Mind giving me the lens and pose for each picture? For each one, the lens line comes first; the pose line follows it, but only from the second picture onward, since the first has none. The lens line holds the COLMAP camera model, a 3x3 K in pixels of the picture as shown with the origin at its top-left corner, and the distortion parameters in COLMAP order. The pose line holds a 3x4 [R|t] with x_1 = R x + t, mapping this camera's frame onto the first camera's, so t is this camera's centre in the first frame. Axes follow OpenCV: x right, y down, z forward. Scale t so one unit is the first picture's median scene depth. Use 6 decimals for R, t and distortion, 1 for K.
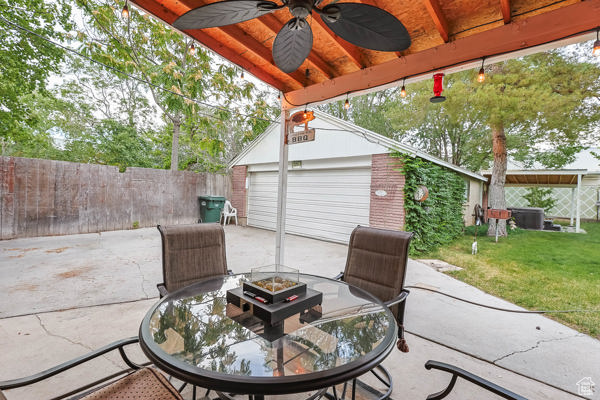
lens RADIAL K [[259.5, 0, 300.0], [0, 259.5, 200.0], [0, 0, 1]] dist [0.000124, -0.000358]
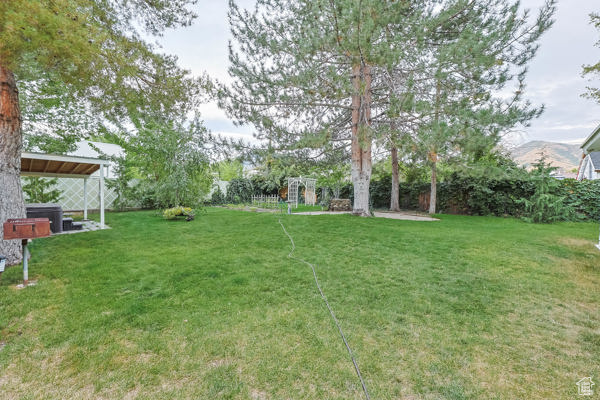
lens RADIAL K [[259.5, 0, 300.0], [0, 259.5, 200.0], [0, 0, 1]] dist [0.000124, -0.000358]
pose [[-0.005275, -0.062995, 0.998000, 0.181777], [0.020442, 0.997798, 0.063090, -0.020224], [-0.999777, 0.020734, -0.003975, 0.344816]]
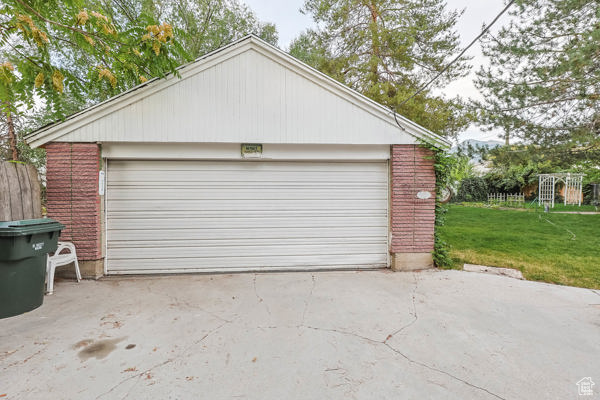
lens RADIAL K [[250.3, 0, 301.2], [0, 250.3, 196.8], [0, 0, 1]] dist [-0.002459, -0.000664]
pose [[0.685128, -0.051115, 0.726627, -0.285458], [0.050108, 0.998479, 0.022993, -0.033686], [-0.726697, 0.020657, 0.686648, 0.446906]]
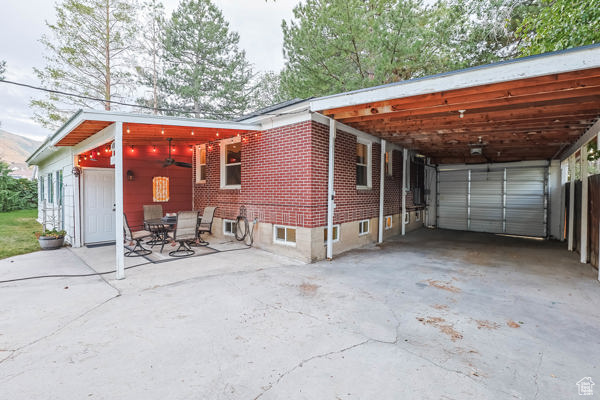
lens RADIAL K [[259.5, 0, 300.0], [0, 259.5, 200.0], [0, 0, 1]] dist [0.000124, -0.000358]
pose [[-0.998715, -0.041763, -0.028711, -0.303756], [-0.043263, 0.997614, 0.053793, -0.046390], [0.026396, 0.054966, -0.998139, 0.765427]]
